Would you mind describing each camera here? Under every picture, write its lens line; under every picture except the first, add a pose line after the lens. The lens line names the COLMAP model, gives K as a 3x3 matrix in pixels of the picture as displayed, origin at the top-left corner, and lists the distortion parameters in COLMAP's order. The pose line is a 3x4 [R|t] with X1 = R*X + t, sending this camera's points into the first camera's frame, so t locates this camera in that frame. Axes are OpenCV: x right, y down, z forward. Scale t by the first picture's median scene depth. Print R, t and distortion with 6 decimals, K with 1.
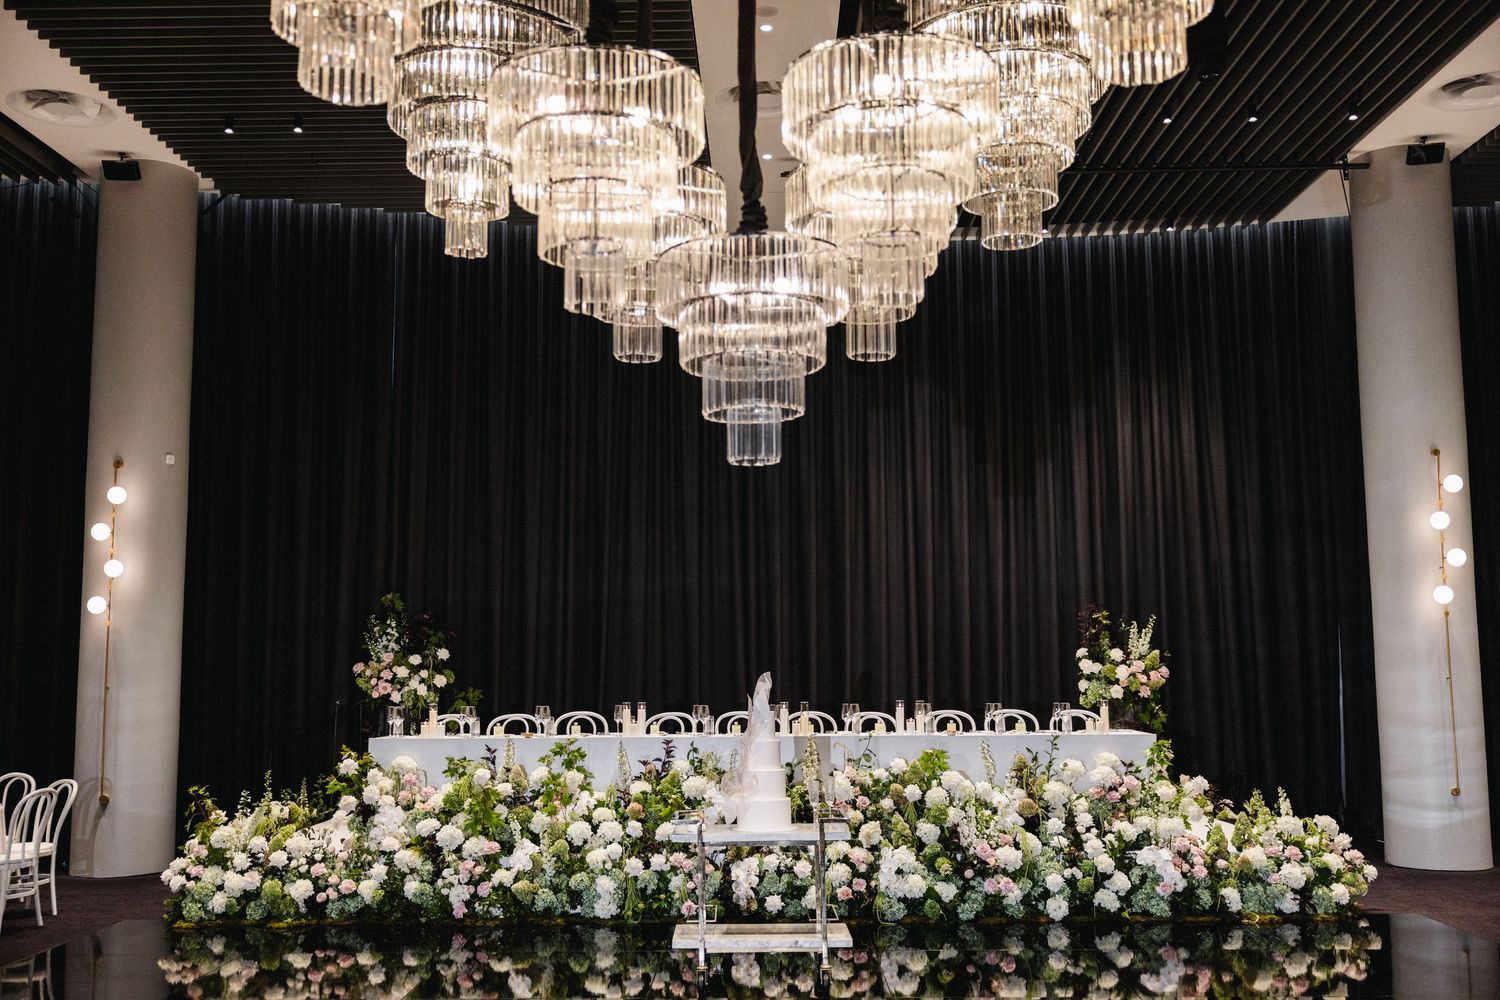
lens RADIAL K [[1671.6, 0, 727.0], [0, 1671.6, 476.4], [0, 0, 1]] dist [0.062672, 0.000000]
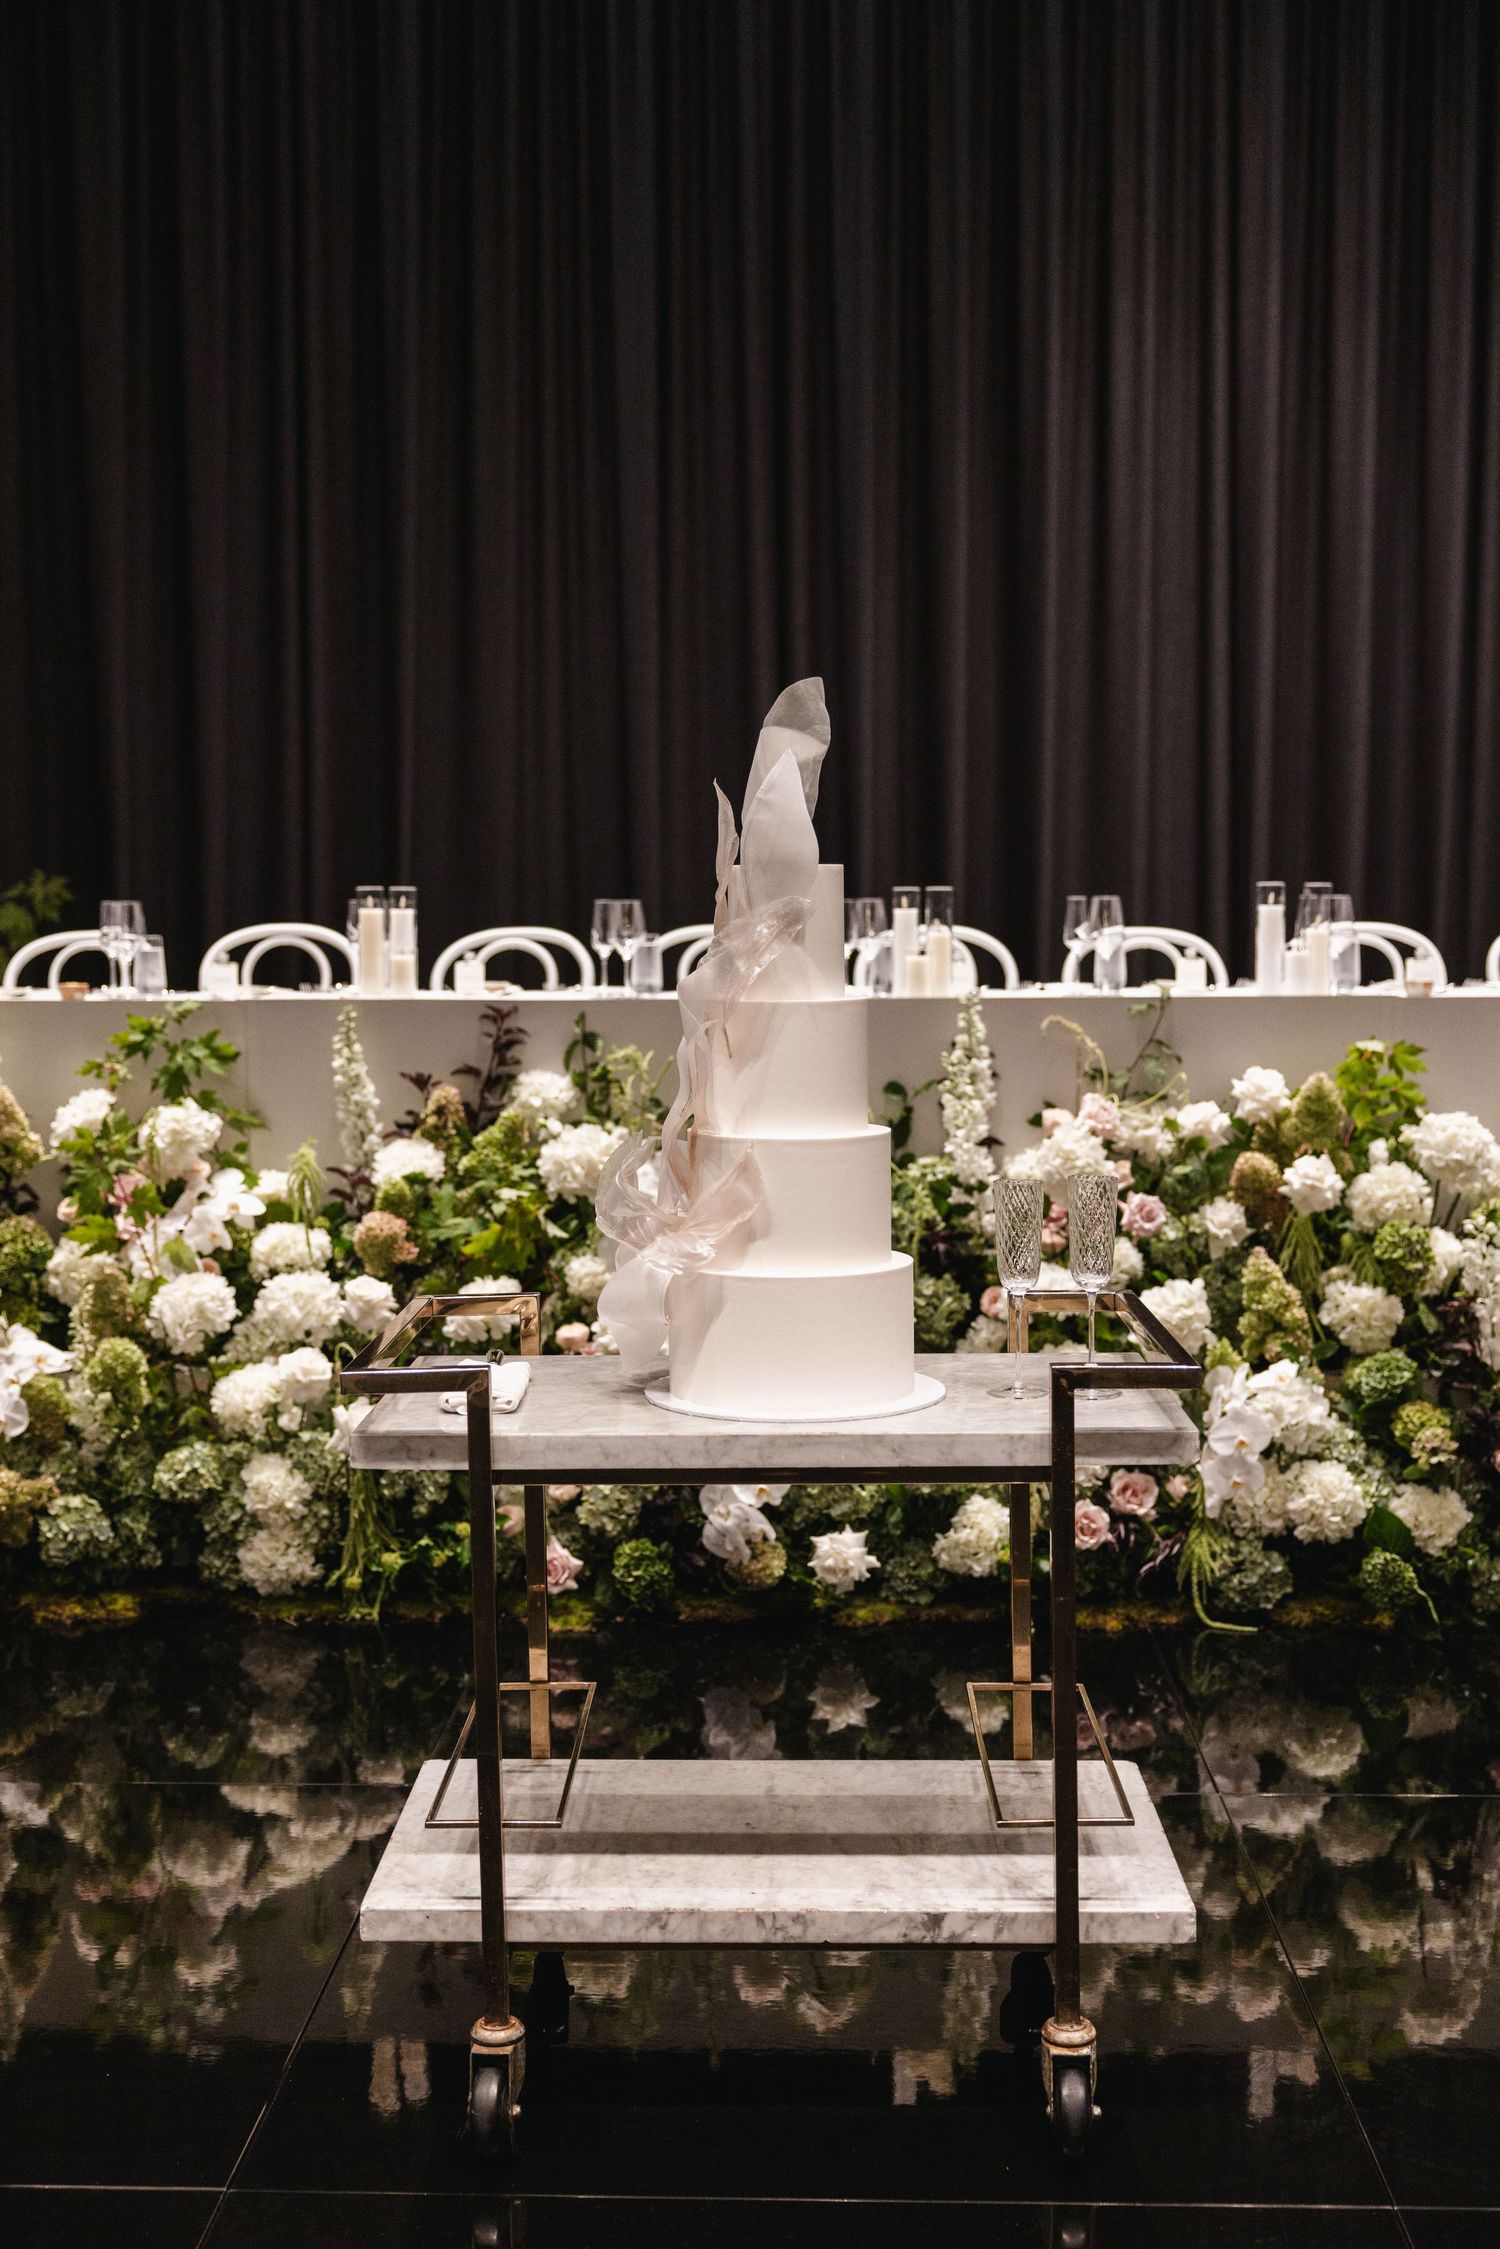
lens RADIAL K [[2867.1, 0, 754.7], [0, 2867.1, 1113.4], [0, 0, 1]] dist [0.054389, 0.000000]
pose [[0.999959, 0.003357, -0.008434, 0.016175], [-0.001713, 0.982189, 0.187888, 0.081105], [0.008914, -0.187865, 0.982154, 0.501785]]
